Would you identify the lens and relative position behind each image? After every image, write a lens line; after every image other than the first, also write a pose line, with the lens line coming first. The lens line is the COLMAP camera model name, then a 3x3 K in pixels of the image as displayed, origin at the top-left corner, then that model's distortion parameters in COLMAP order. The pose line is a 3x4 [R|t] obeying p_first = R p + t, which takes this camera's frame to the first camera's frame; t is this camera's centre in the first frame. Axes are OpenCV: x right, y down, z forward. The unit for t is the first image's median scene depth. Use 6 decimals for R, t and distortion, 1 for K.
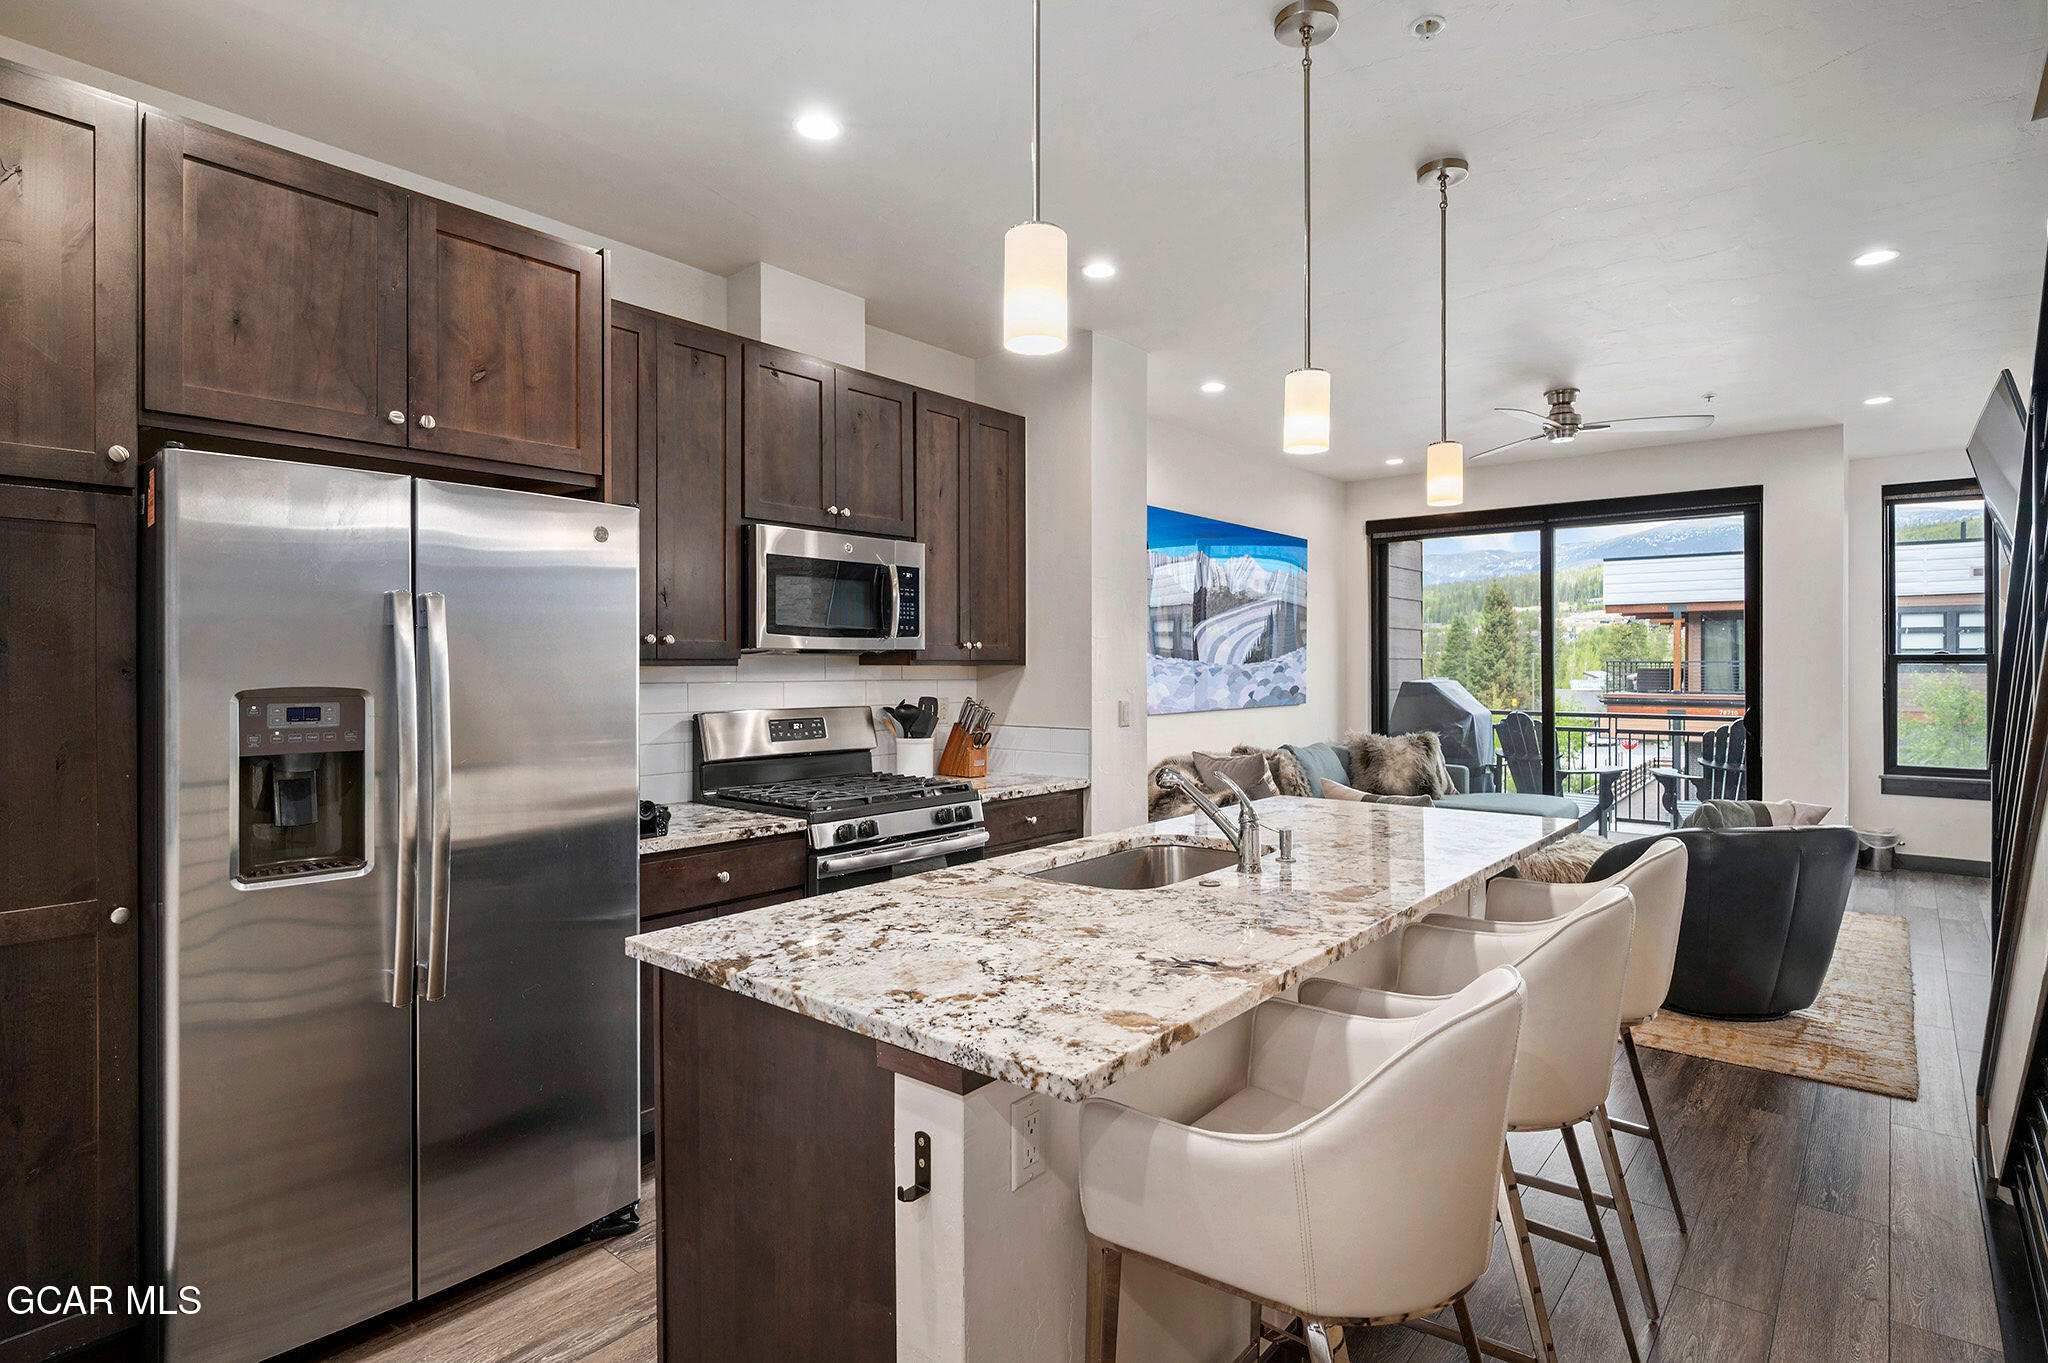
lens RADIAL K [[1043.9, 0, 1025.4], [0, 1043.9, 663.6], [0, 0, 1]] dist [0.000057, -0.000203]
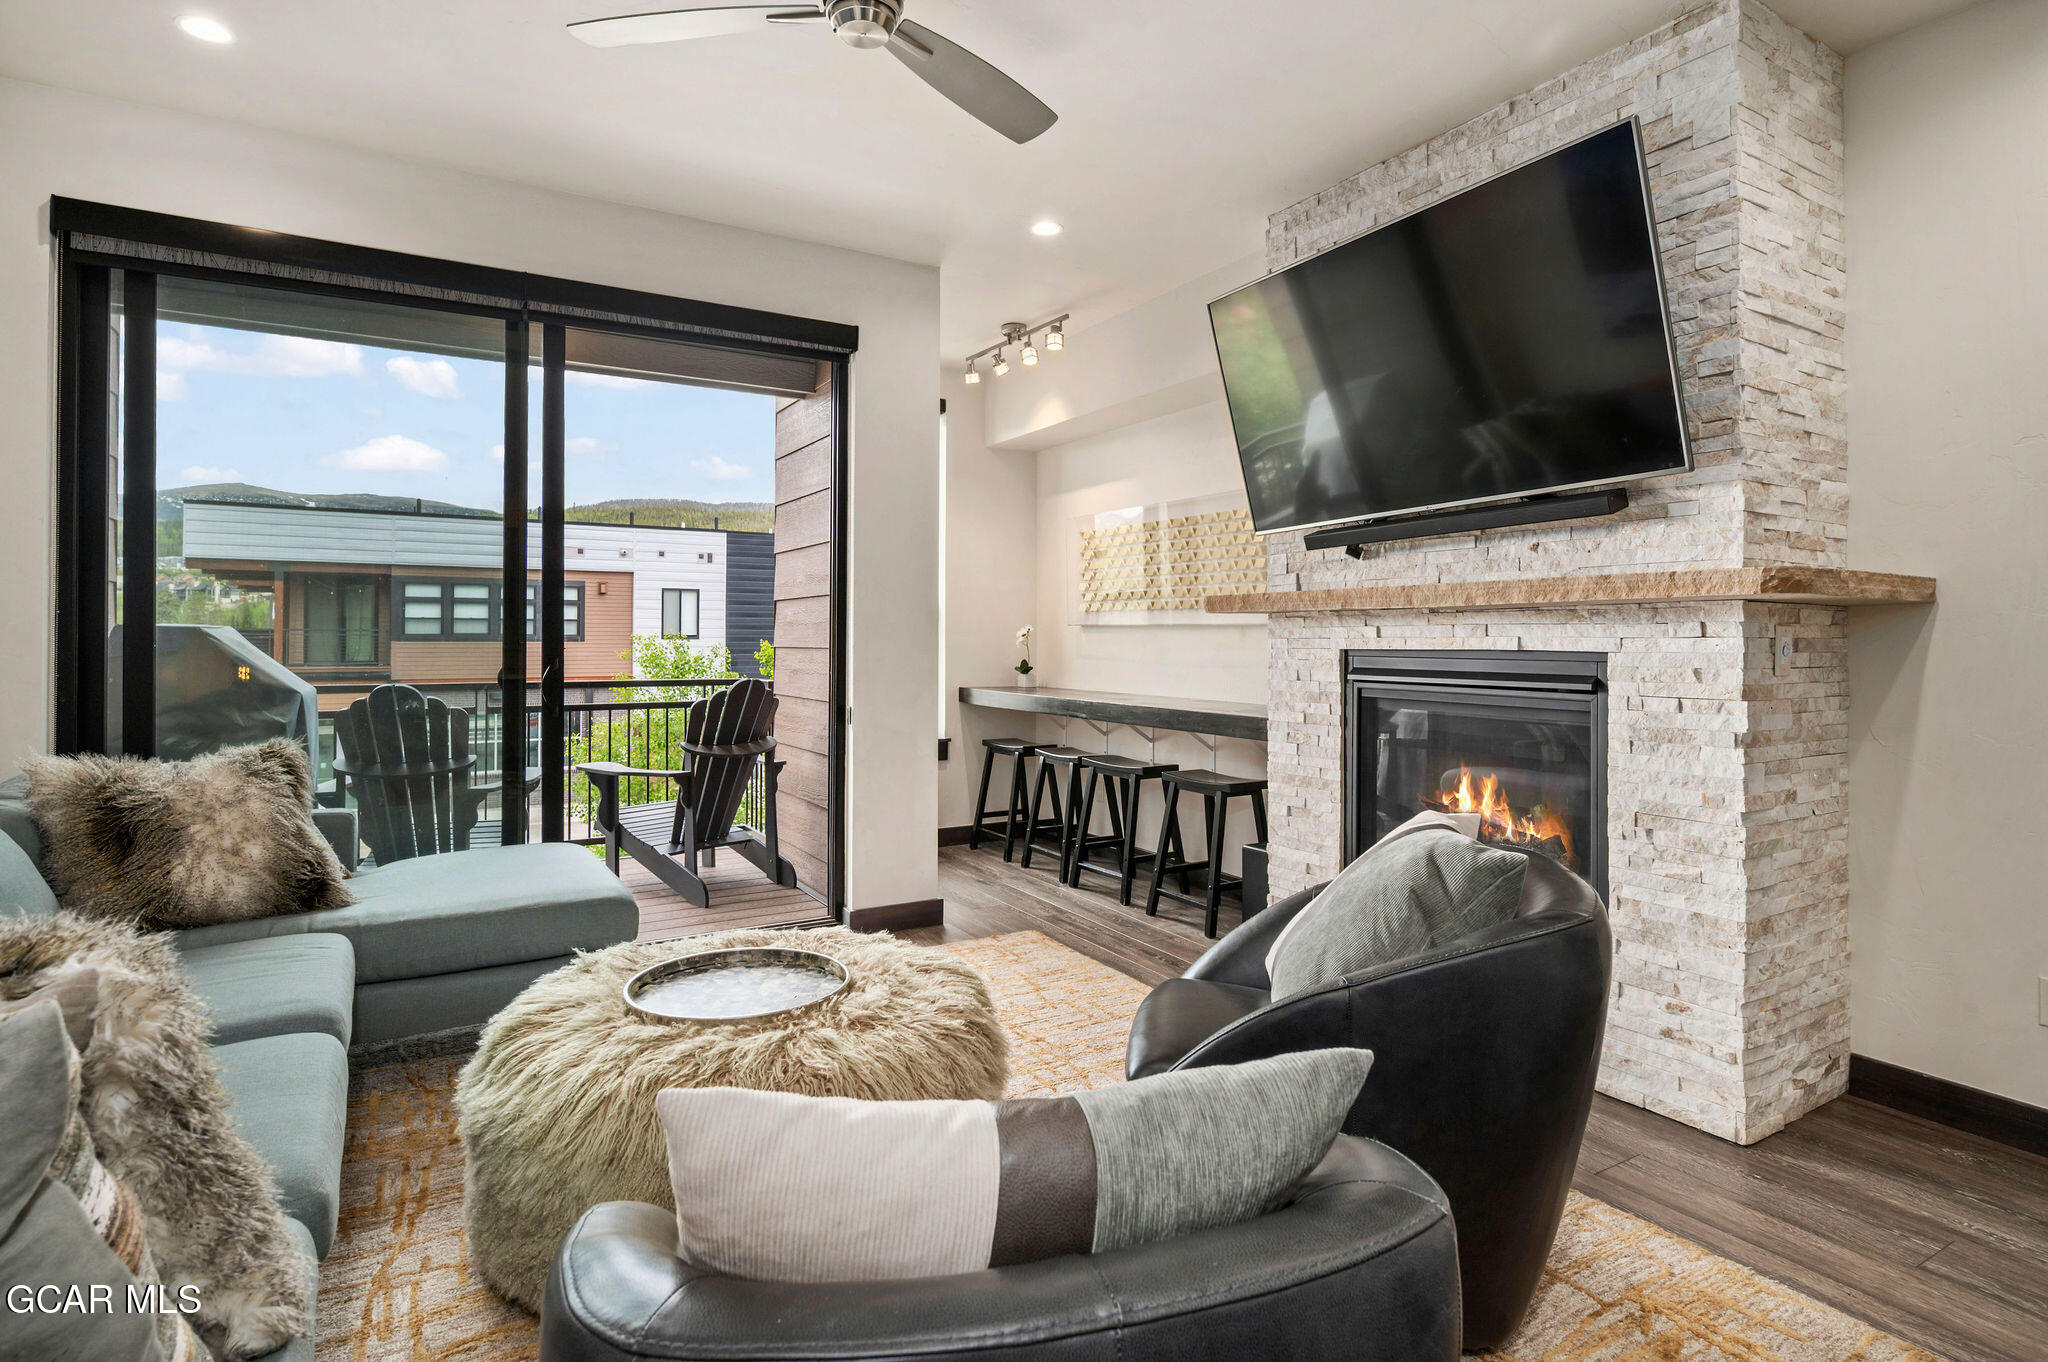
lens RADIAL K [[1041.0, 0, 1024.4], [0, 1041.0, 632.9], [0, 0, 1]] dist [-0.001312, -0.000519]
pose [[0.336631, 0.007119, 0.941610, 0.101995], [-0.001935, 0.999975, -0.006869, 0.026743], [-0.941635, 0.000490, 0.336636, 0.598223]]
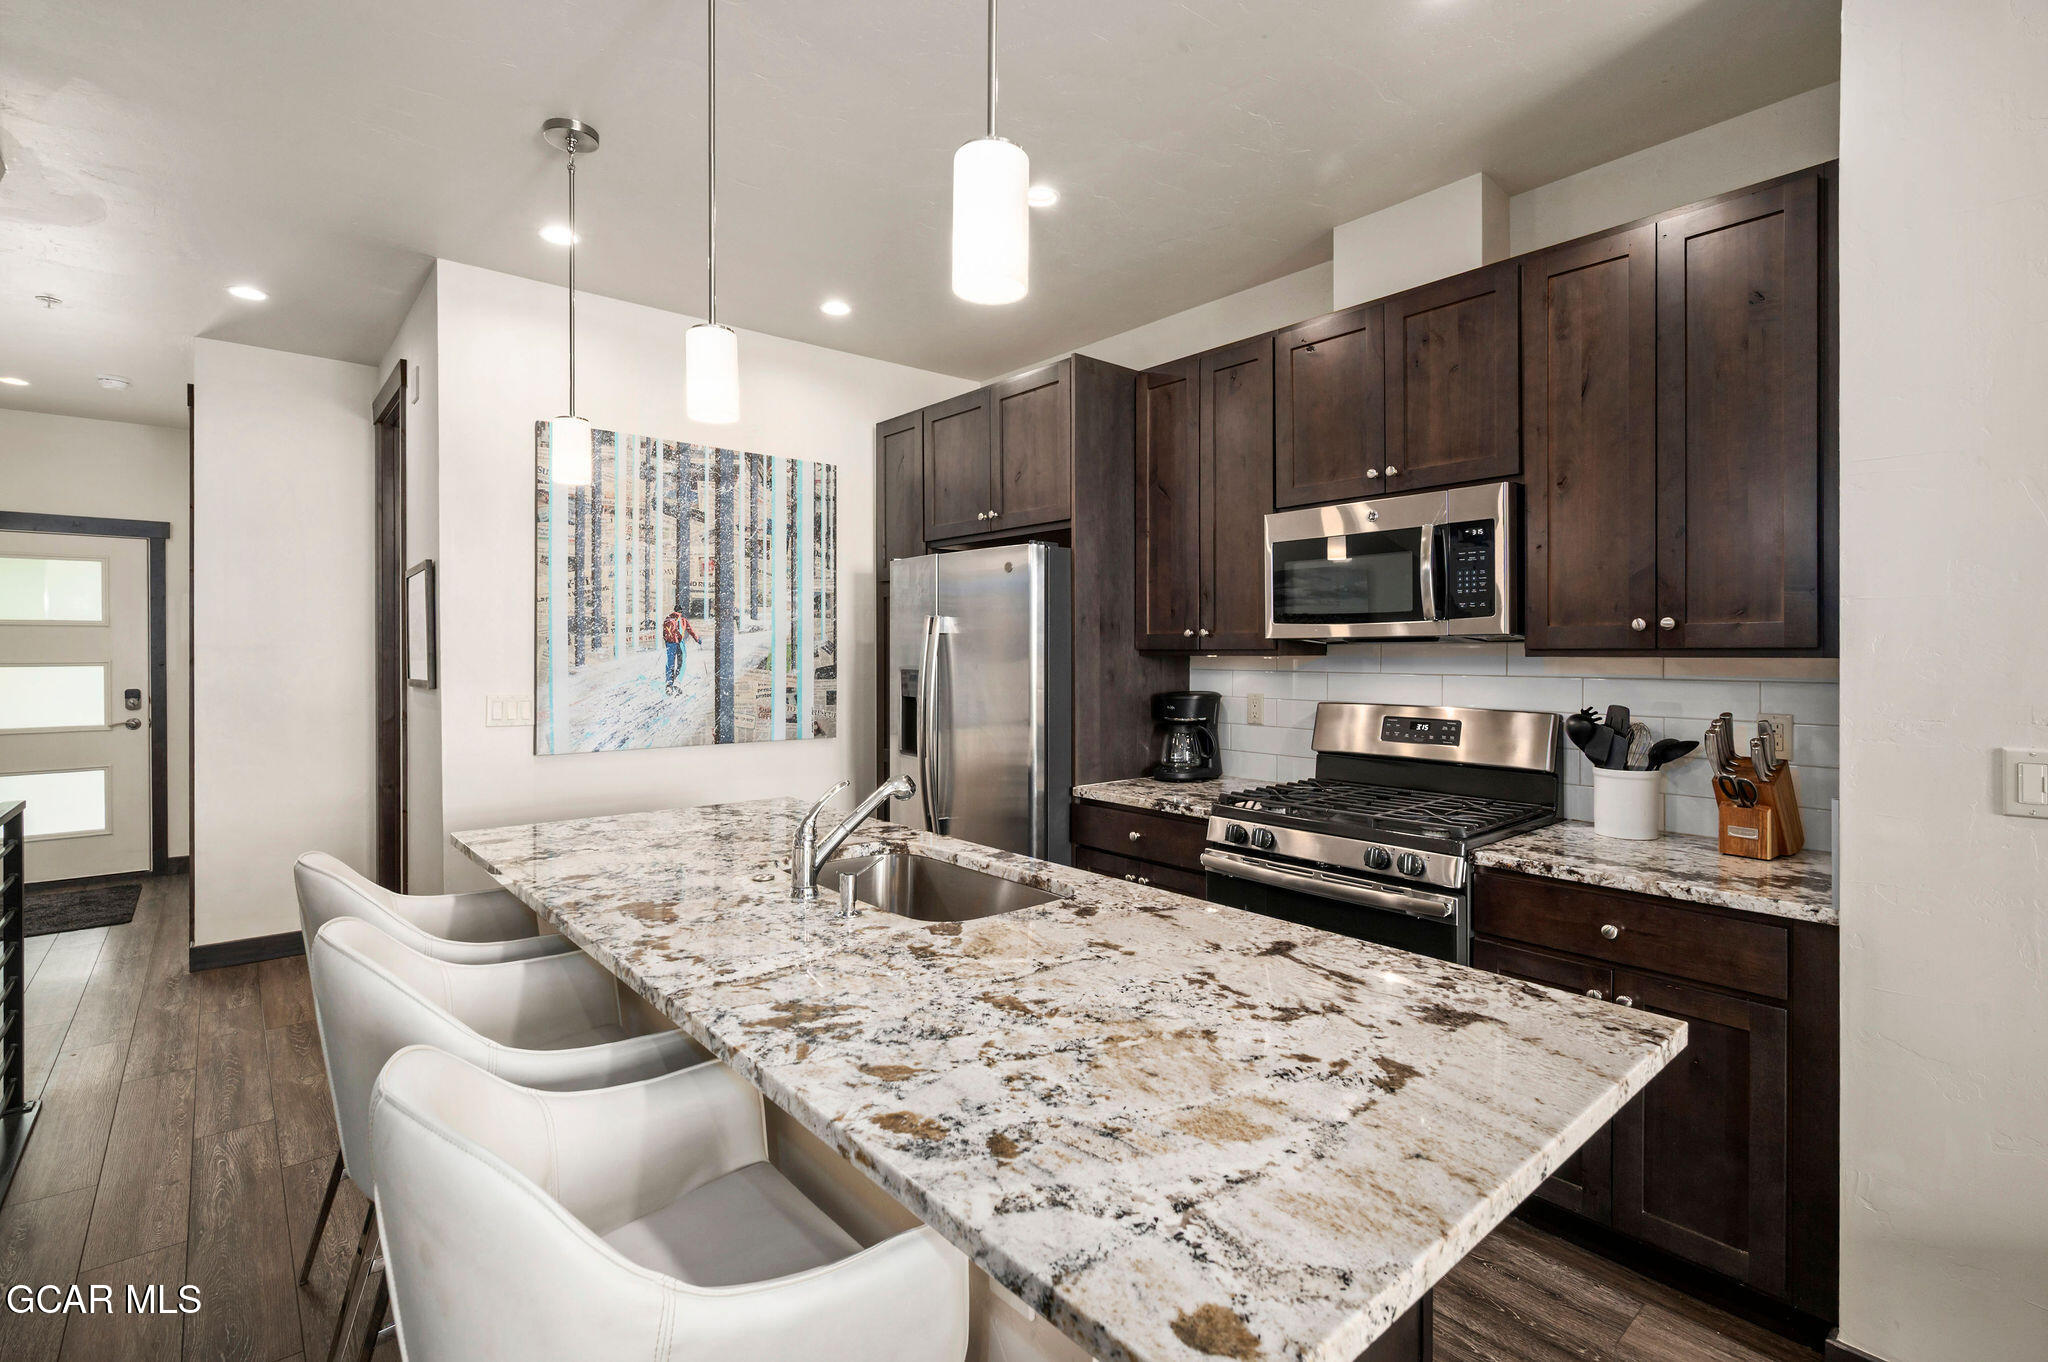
lens RADIAL K [[936.5, 0, 1025.5], [0, 936.5, 657.0], [0, 0, 1]] dist [-0.000629, 0.000008]
pose [[-0.167464, 0.006116, -0.985859, 0.319922], [0.001708, 0.999981, 0.005913, -0.001231], [0.985877, -0.000694, -0.167472, 0.440724]]
